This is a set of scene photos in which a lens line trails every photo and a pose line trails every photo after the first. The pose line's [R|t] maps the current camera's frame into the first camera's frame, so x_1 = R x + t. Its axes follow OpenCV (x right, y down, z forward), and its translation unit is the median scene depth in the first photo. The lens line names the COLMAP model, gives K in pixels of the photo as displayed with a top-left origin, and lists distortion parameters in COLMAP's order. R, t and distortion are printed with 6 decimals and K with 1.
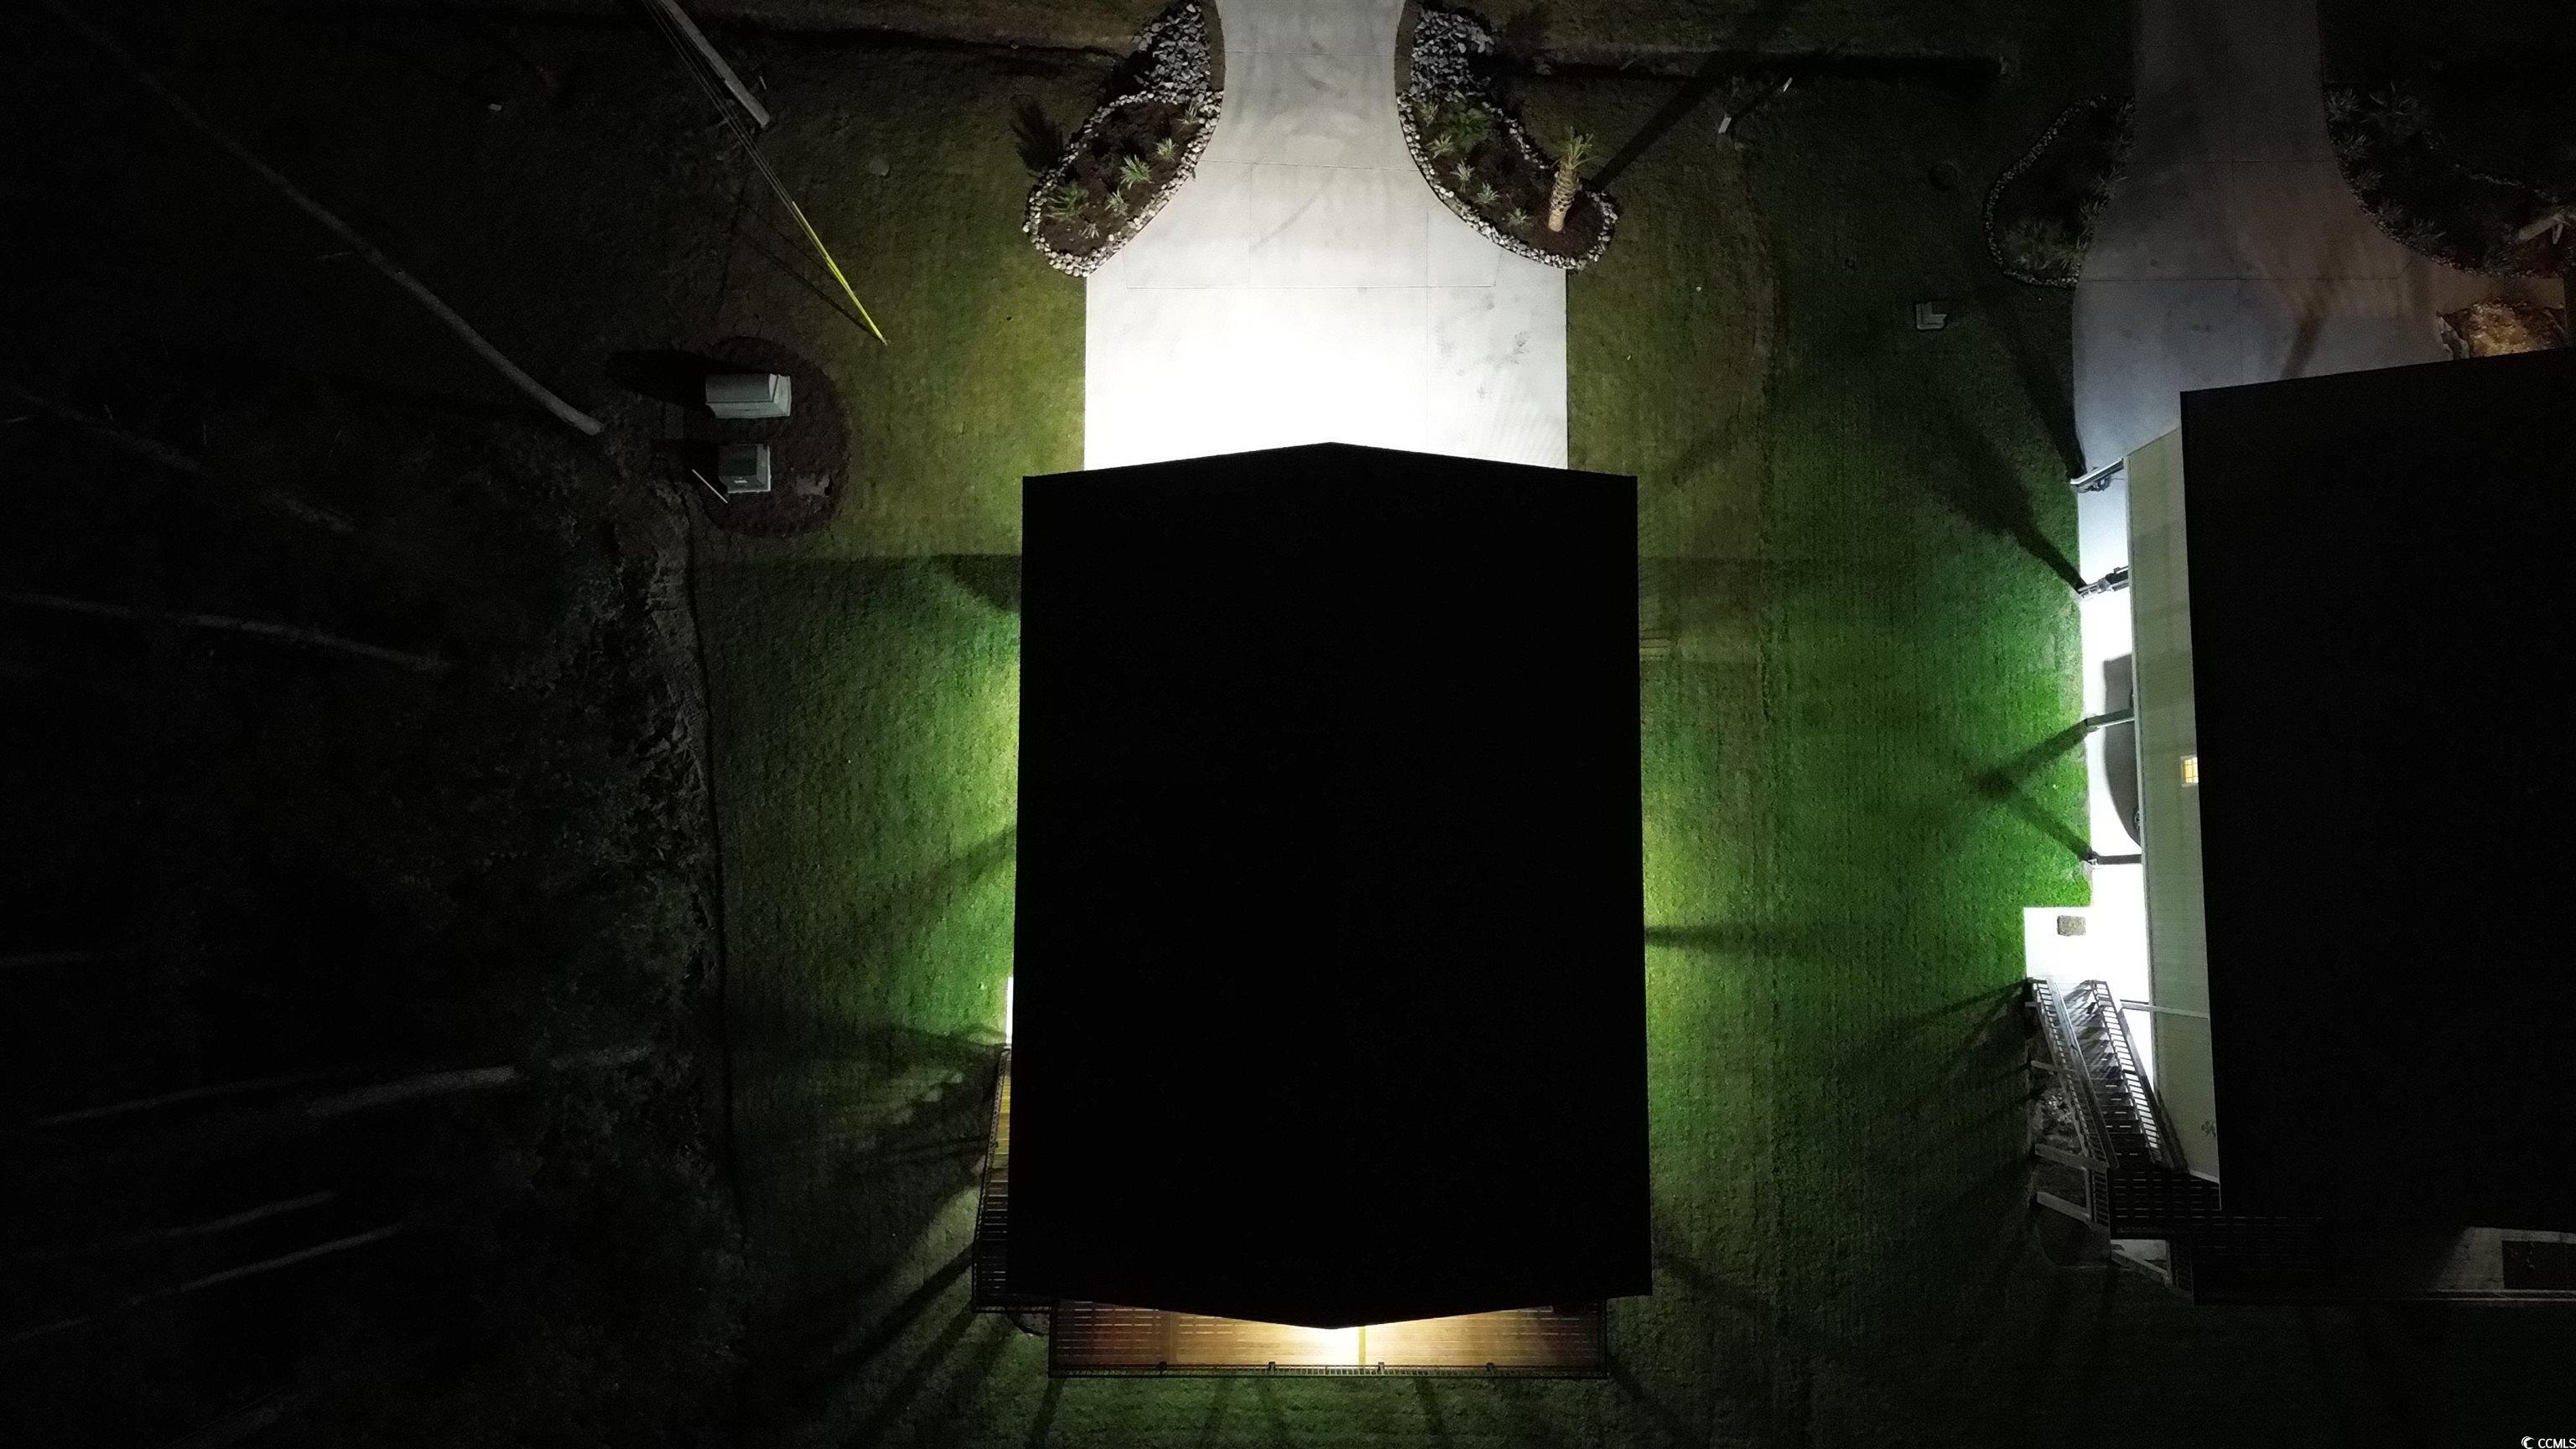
lens RADIAL K [[1874.2, 0, 1292.6], [0, 1874.2, 723.1], [0, 0, 1]] dist [0.029119, -0.015572]
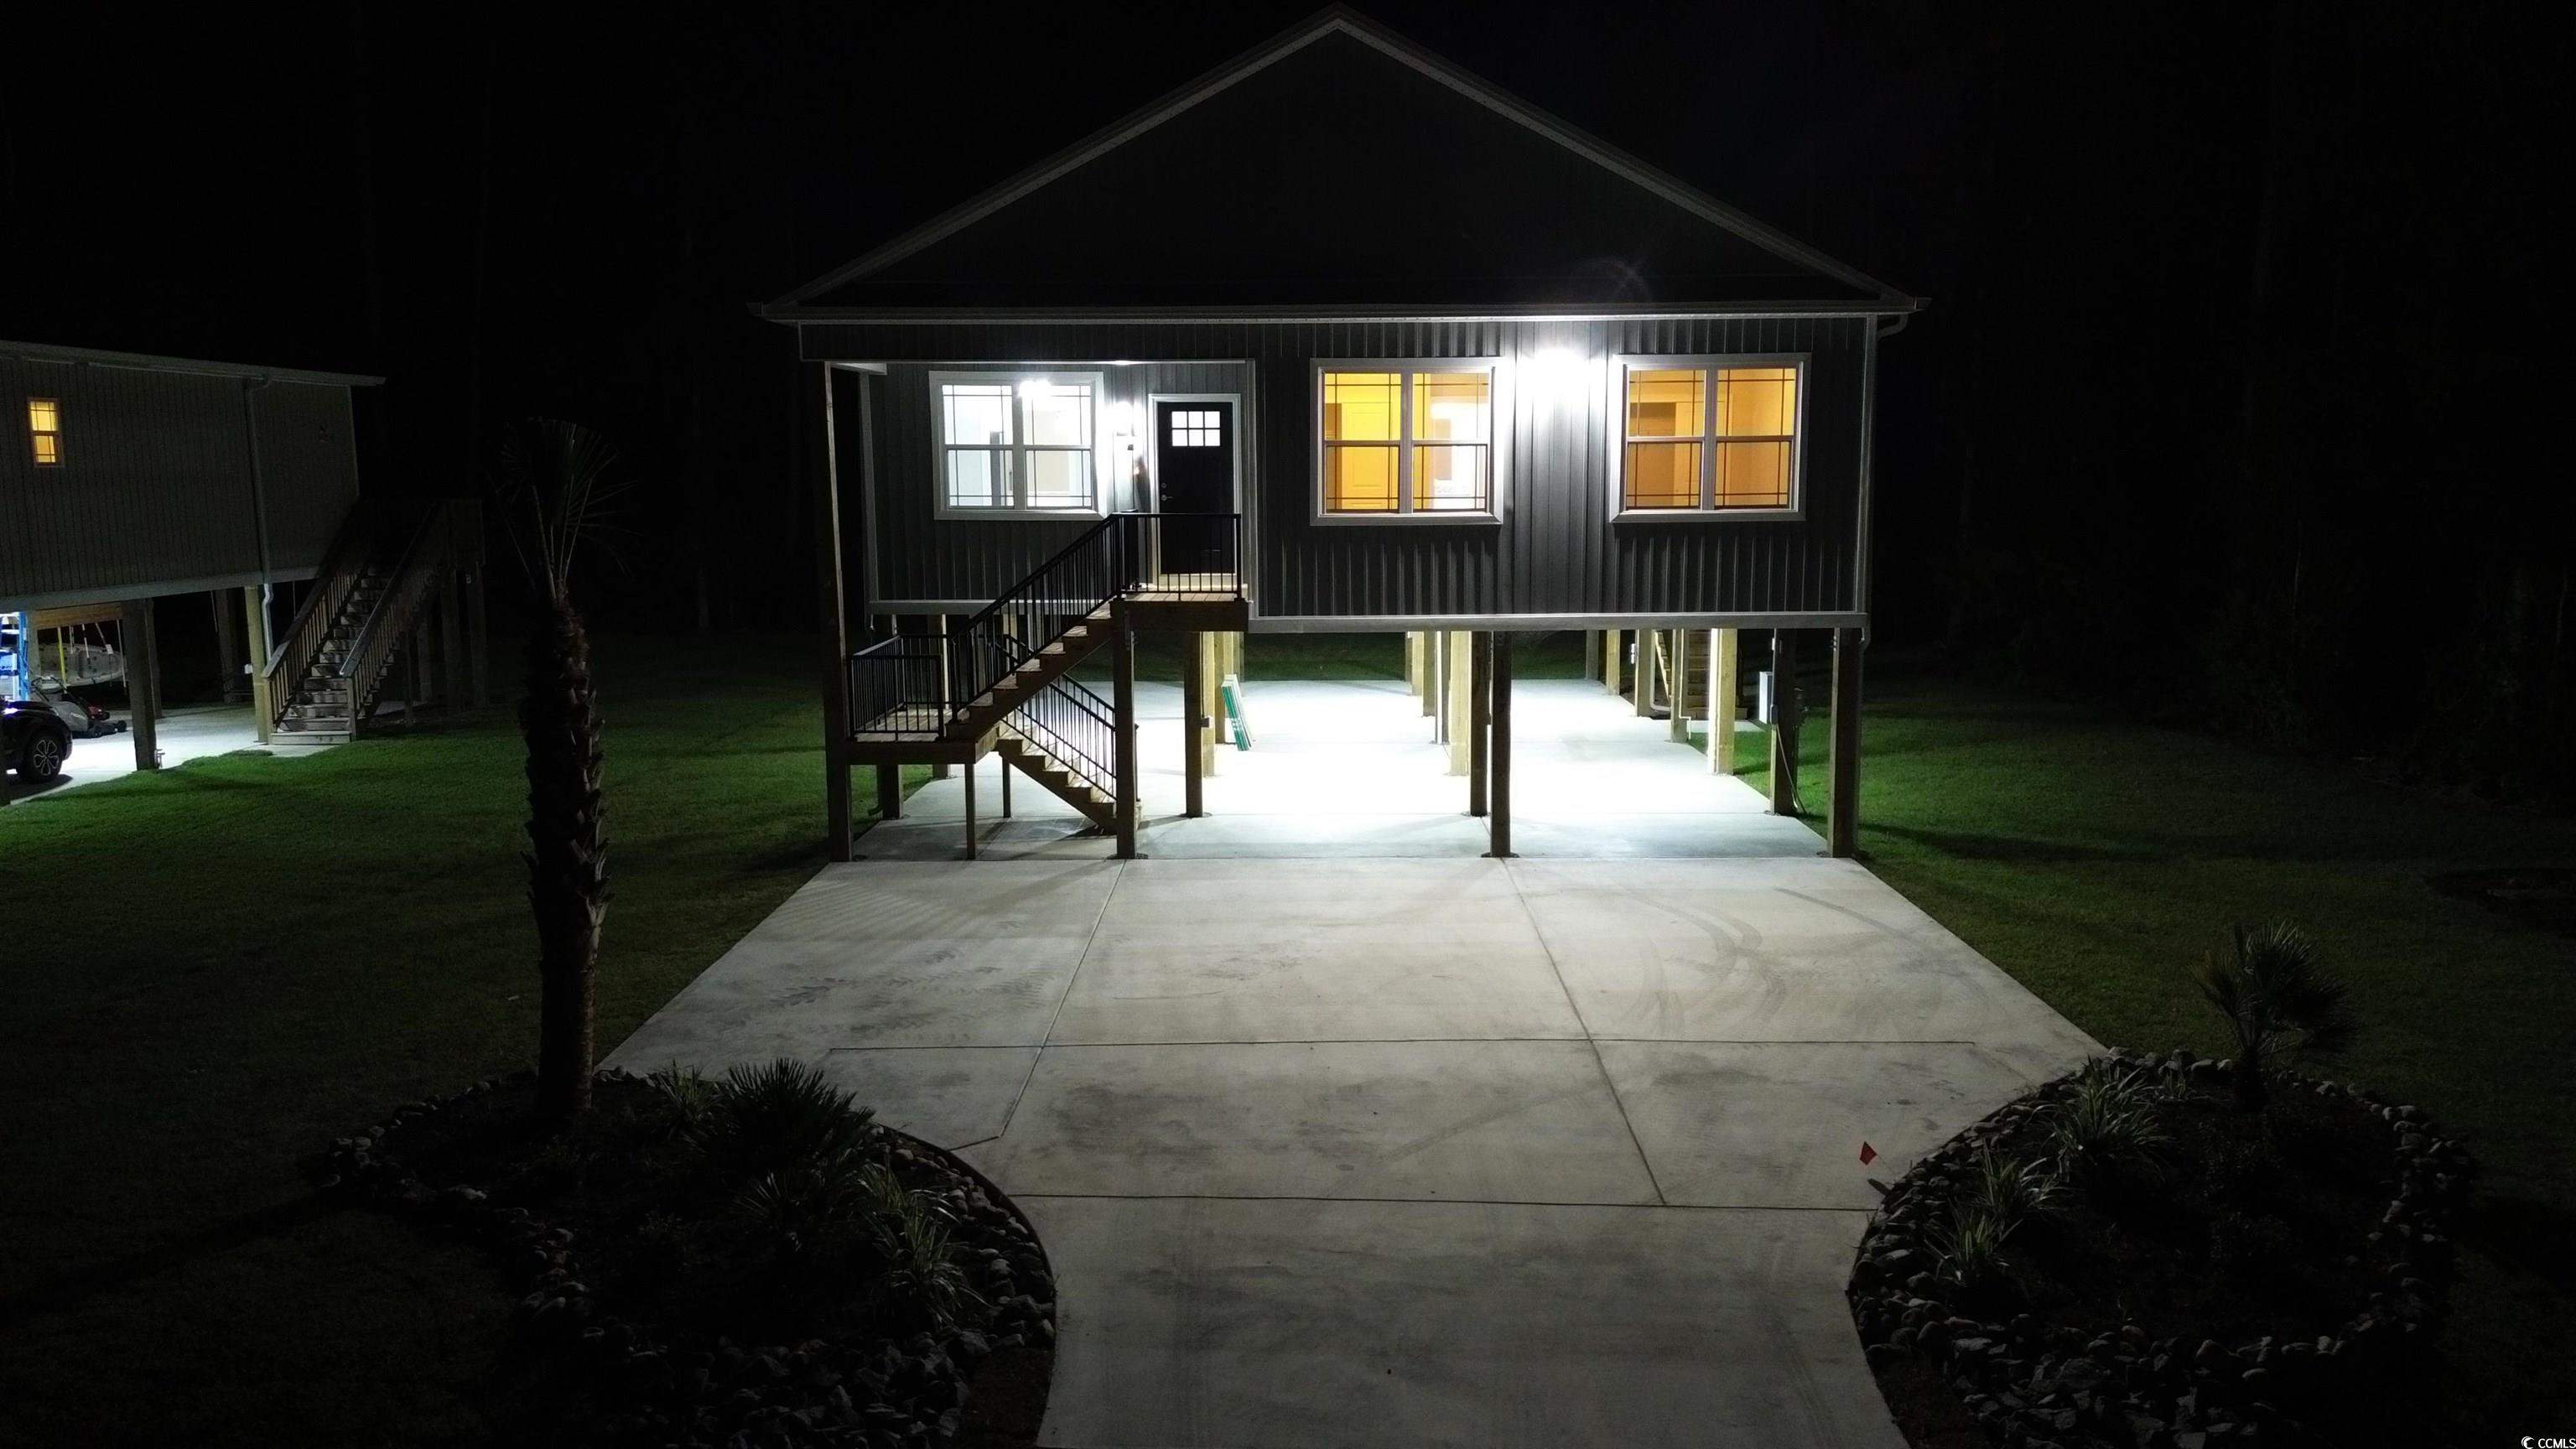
lens RADIAL K [[1874.2, 0, 1277.8], [0, 1874.2, 721.1], [0, 0, 1]] dist [0.029119, -0.015572]
pose [[-0.999967, -0.001056, 0.008003, 0.028587], [0.008013, -0.009514, 0.999923, -0.560072], [-0.000980, 0.999954, 0.009522, 0.946233]]
